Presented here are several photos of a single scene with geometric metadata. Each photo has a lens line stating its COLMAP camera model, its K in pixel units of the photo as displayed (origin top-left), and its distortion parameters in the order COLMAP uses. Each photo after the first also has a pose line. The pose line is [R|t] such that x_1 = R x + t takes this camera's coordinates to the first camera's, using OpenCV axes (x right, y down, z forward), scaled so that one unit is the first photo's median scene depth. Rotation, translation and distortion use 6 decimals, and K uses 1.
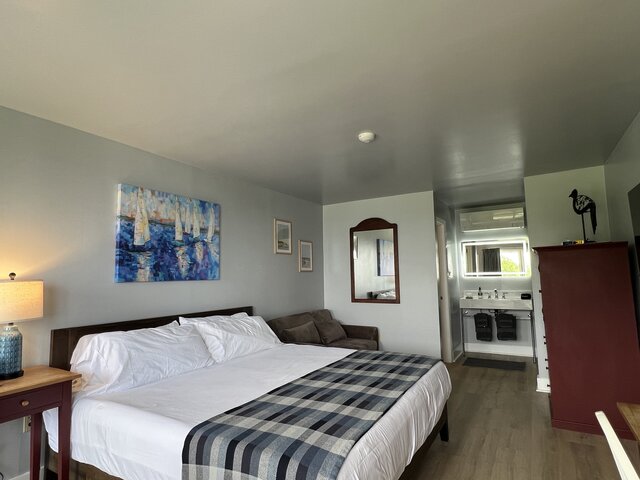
lens RADIAL K [[352.7, 0, 320.0], [0, 352.7, 240.0], [0, 0, 1]] dist [0.000514, 0.000471]
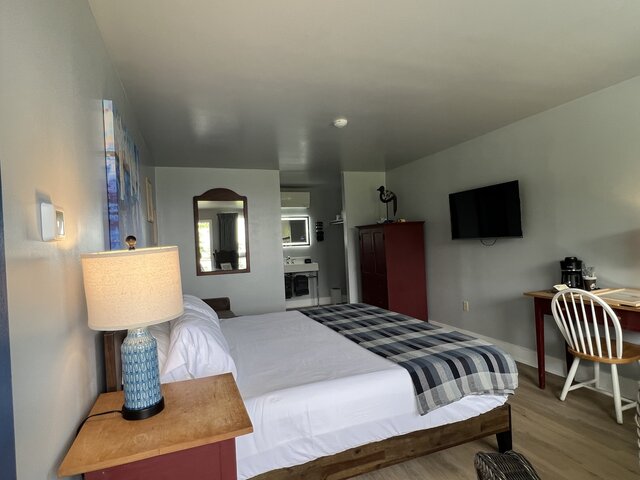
lens RADIAL K [[352.7, 0, 320.0], [0, 352.7, 240.0], [0, 0, 1]] dist [0.000514, 0.000471]
pose [[0.637736, -0.004478, 0.770242, -0.427291], [-0.047661, 0.997838, 0.045262, 0.022888], [-0.768779, -0.065576, 0.636143, 0.152401]]
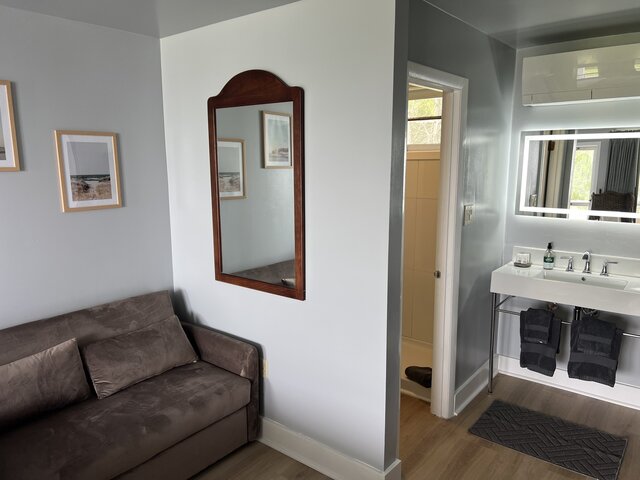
lens RADIAL K [[475.7, 0, 320.0], [0, 475.7, 240.0], [0, 0, 1]] dist [0.038495, -0.005245]
pose [[0.991706, 0.038397, -0.122654, 0.286380], [-0.004190, 0.963481, 0.267743, -0.026349], [0.128455, -0.265009, 0.955651, 0.476572]]
